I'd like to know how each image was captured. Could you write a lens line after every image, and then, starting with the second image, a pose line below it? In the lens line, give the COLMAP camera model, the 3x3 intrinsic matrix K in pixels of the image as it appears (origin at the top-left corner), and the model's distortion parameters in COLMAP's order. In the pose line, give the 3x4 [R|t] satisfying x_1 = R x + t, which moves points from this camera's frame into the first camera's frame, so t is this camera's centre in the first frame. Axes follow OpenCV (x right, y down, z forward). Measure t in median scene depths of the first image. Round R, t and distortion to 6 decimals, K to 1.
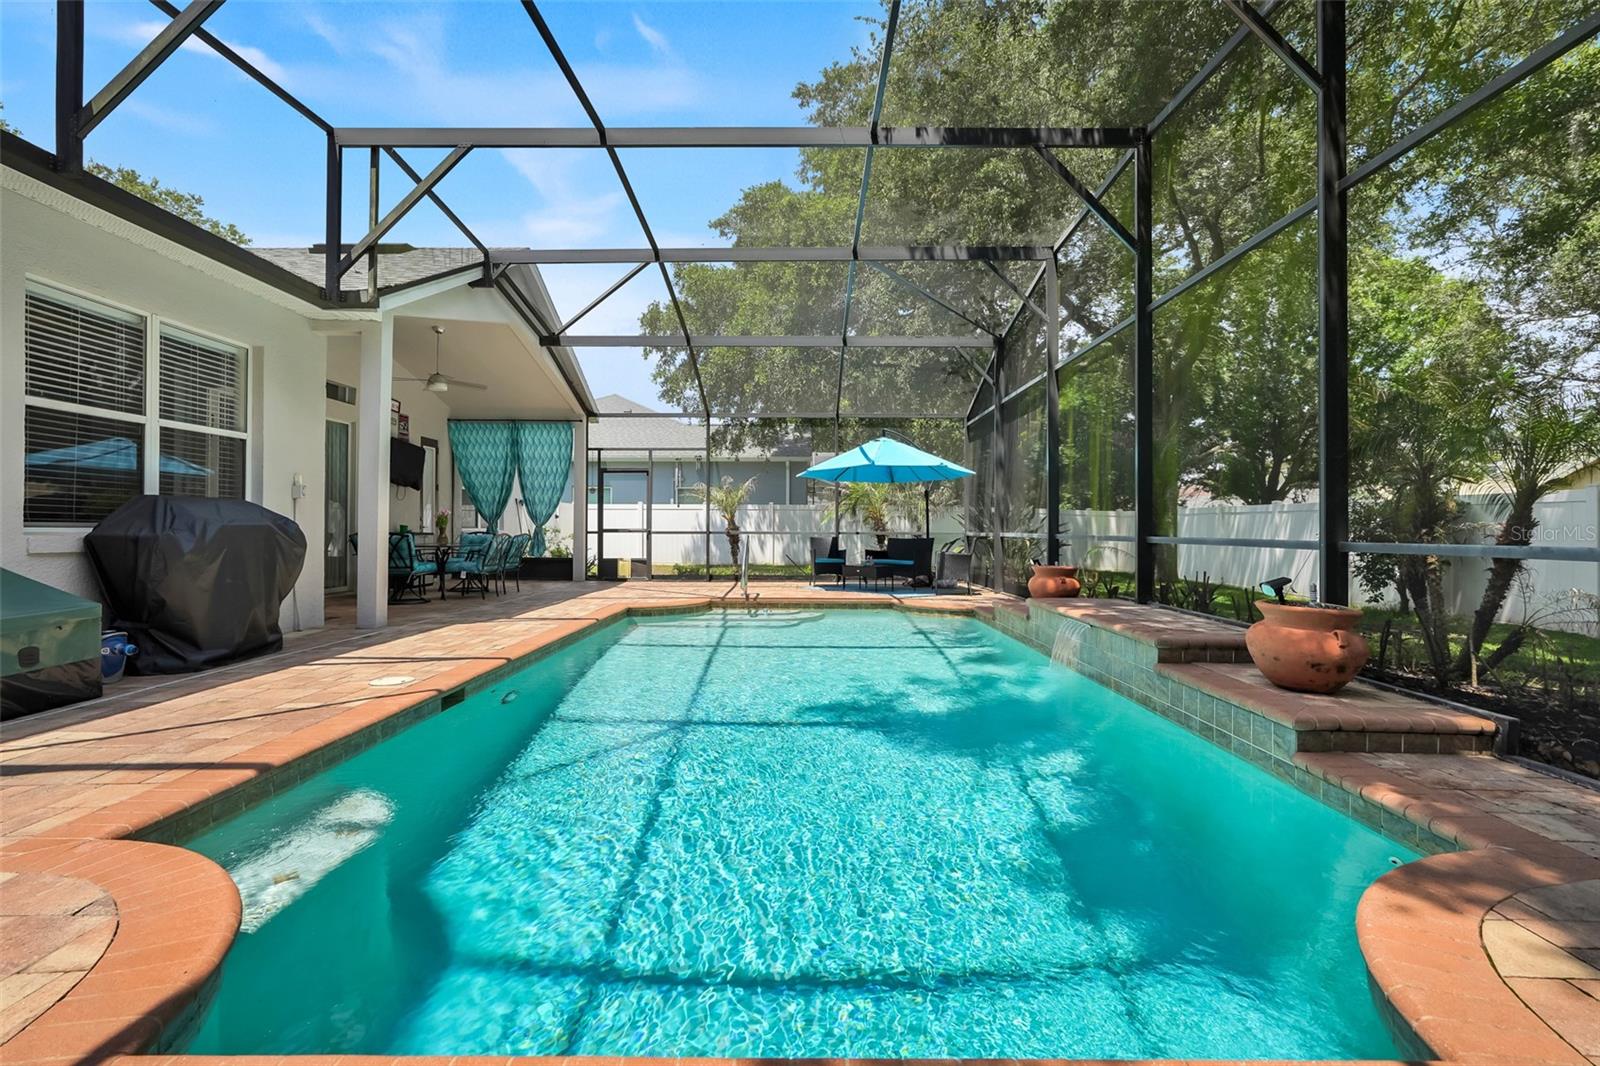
lens RADIAL K [[719.8, 0, 789.2], [0, 719.8, 520.7], [0, 0, 1]] dist [-0.002820, 0.000343]
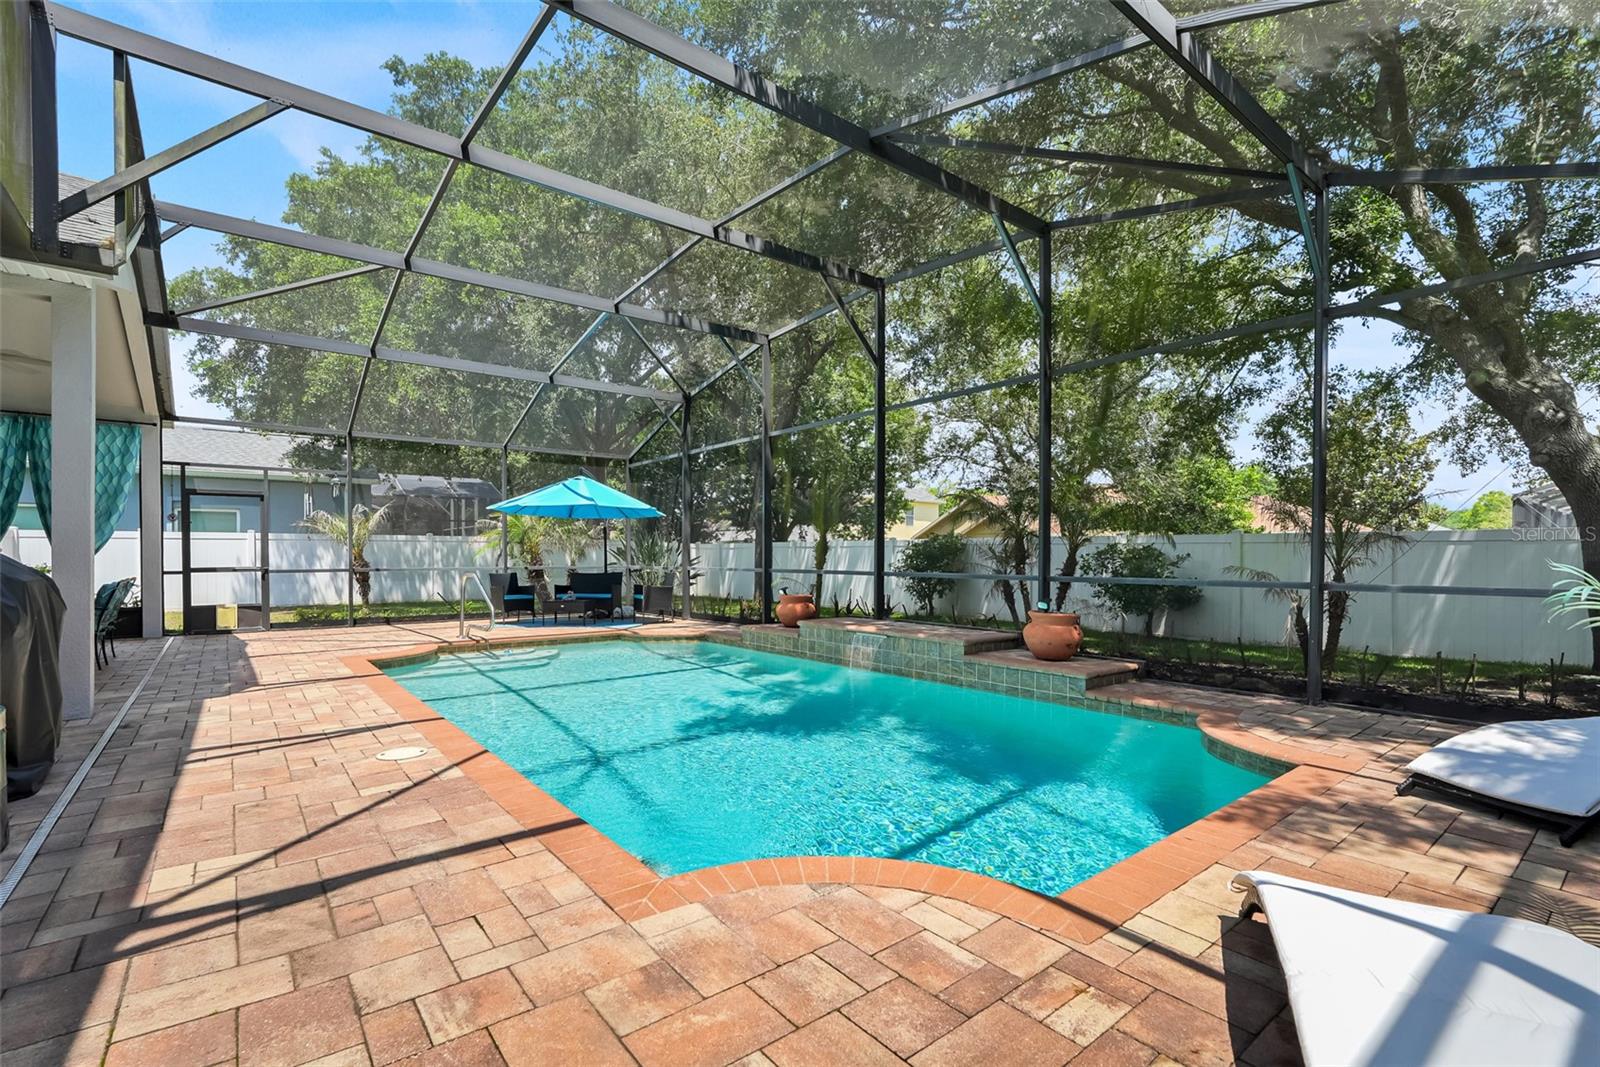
lens RADIAL K [[719.8, 0, 786.7], [0, 719.8, 561.3], [0, 0, 1]] dist [-0.002820, 0.000343]
pose [[0.783368, -0.010217, 0.621474, -0.270519], [-0.001767, 0.999824, 0.018664, -0.012351], [-0.621555, -0.015718, 0.783212, 0.005936]]
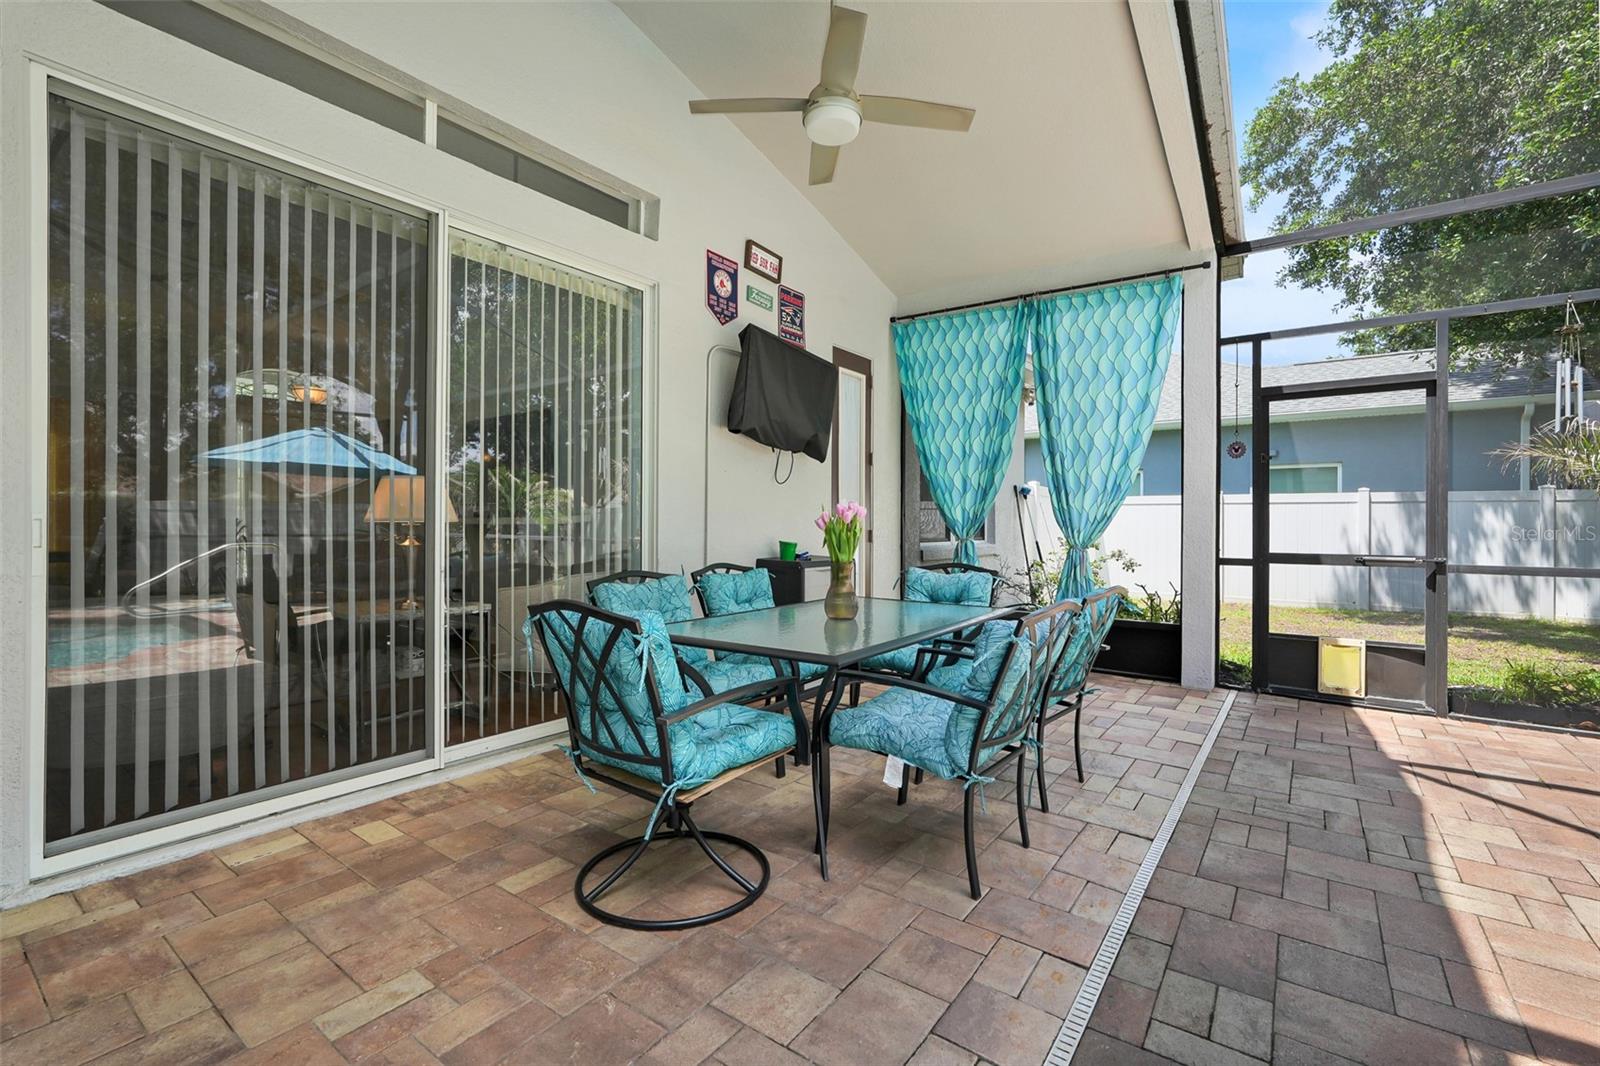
lens RADIAL K [[719.8, 0, 801.9], [0, 719.8, 523.1], [0, 0, 1]] dist [-0.002820, 0.000343]
pose [[0.820989, 0.003408, -0.570934, -0.279659], [0.000956, 0.999973, 0.007344, -0.007035], [0.570943, -0.006575, 0.820963, 0.643766]]
